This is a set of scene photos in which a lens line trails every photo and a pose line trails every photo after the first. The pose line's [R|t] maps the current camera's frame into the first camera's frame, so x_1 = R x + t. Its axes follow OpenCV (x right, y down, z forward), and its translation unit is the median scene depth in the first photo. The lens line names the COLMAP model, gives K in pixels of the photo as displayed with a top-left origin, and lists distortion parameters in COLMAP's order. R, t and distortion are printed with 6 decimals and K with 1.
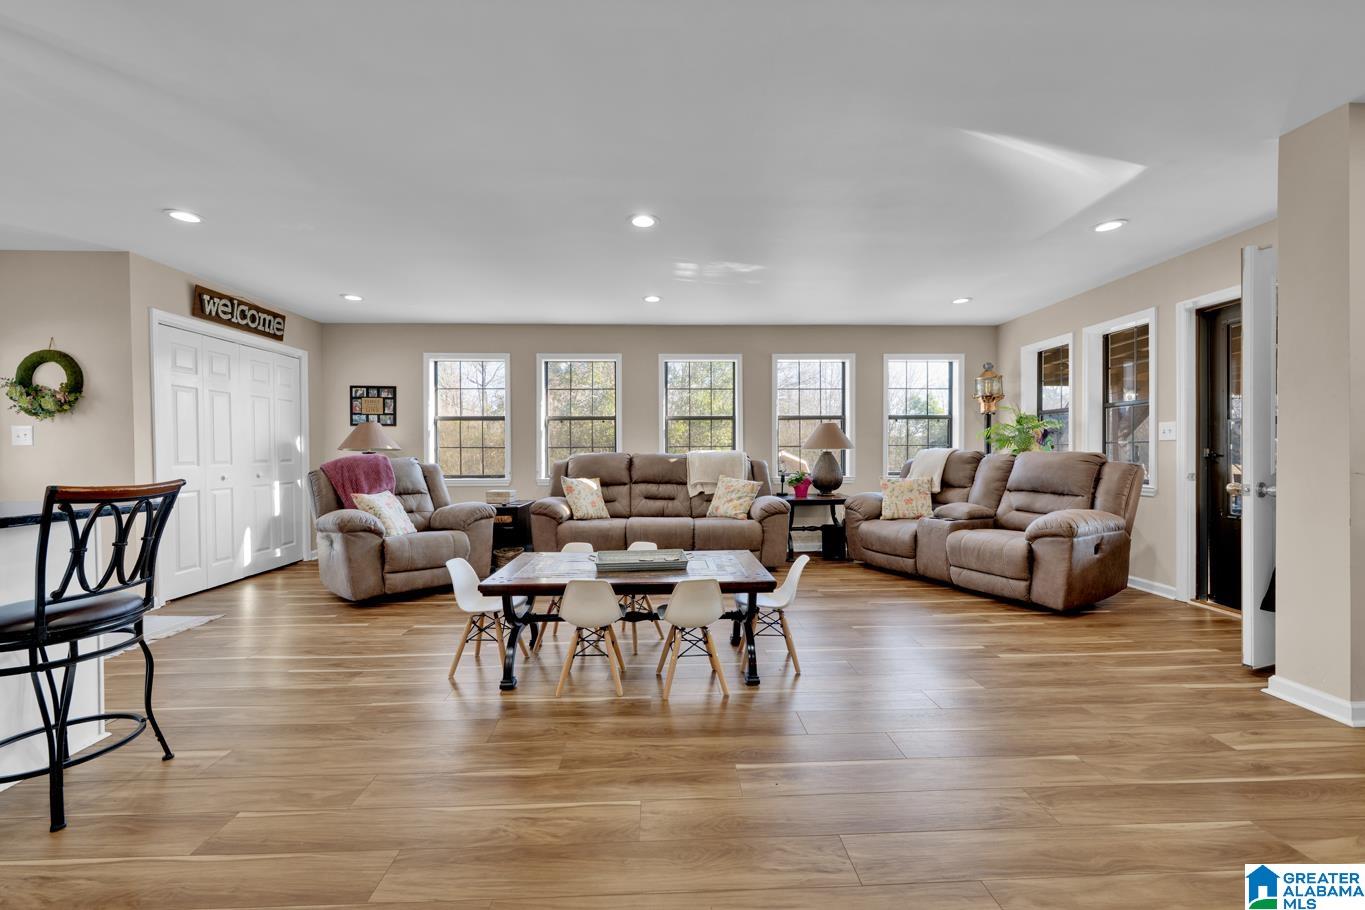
lens RADIAL K [[537.4, 0, 682.5], [0, 537.4, 455.0], [0, 0, 1]] dist [-0.010088, -0.000100]
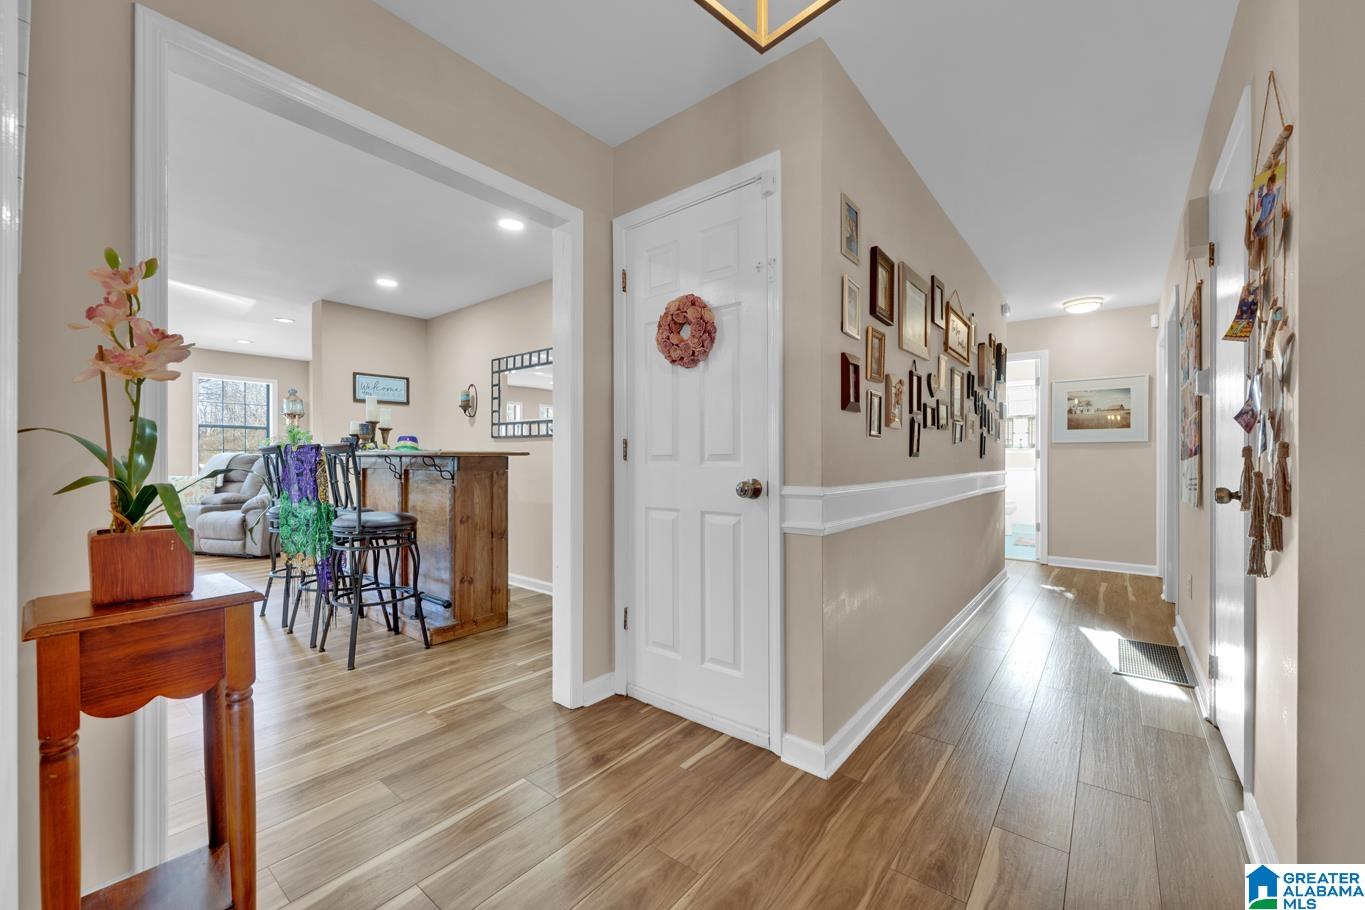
lens RADIAL K [[537.4, 0, 682.5], [0, 537.4, 455.0], [0, 0, 1]] dist [-0.010088, -0.000100]
pose [[0.655344, 0.017178, 0.755135, 0.199991], [-0.007243, 0.999838, -0.016458, 0.006641], [-0.755296, 0.005316, 0.655362, -0.582790]]
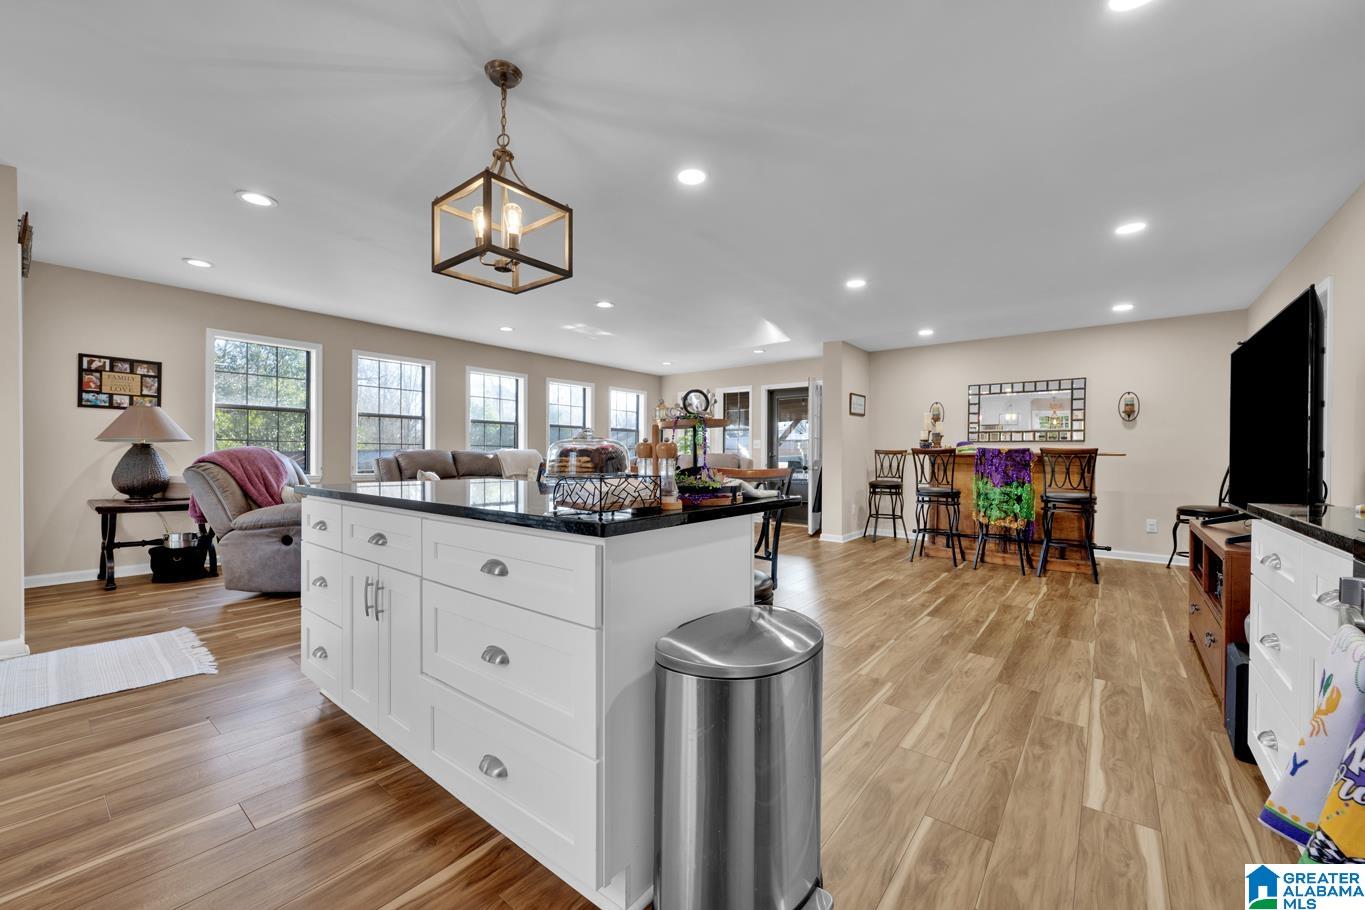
lens RADIAL K [[537.4, 0, 682.5], [0, 537.4, 455.0], [0, 0, 1]] dist [-0.010088, -0.000100]
pose [[0.643800, 0.009195, 0.765139, -0.642812], [-0.007952, 0.999954, -0.005326, 0.008443], [-0.765152, -0.002656, 0.643844, -0.109869]]
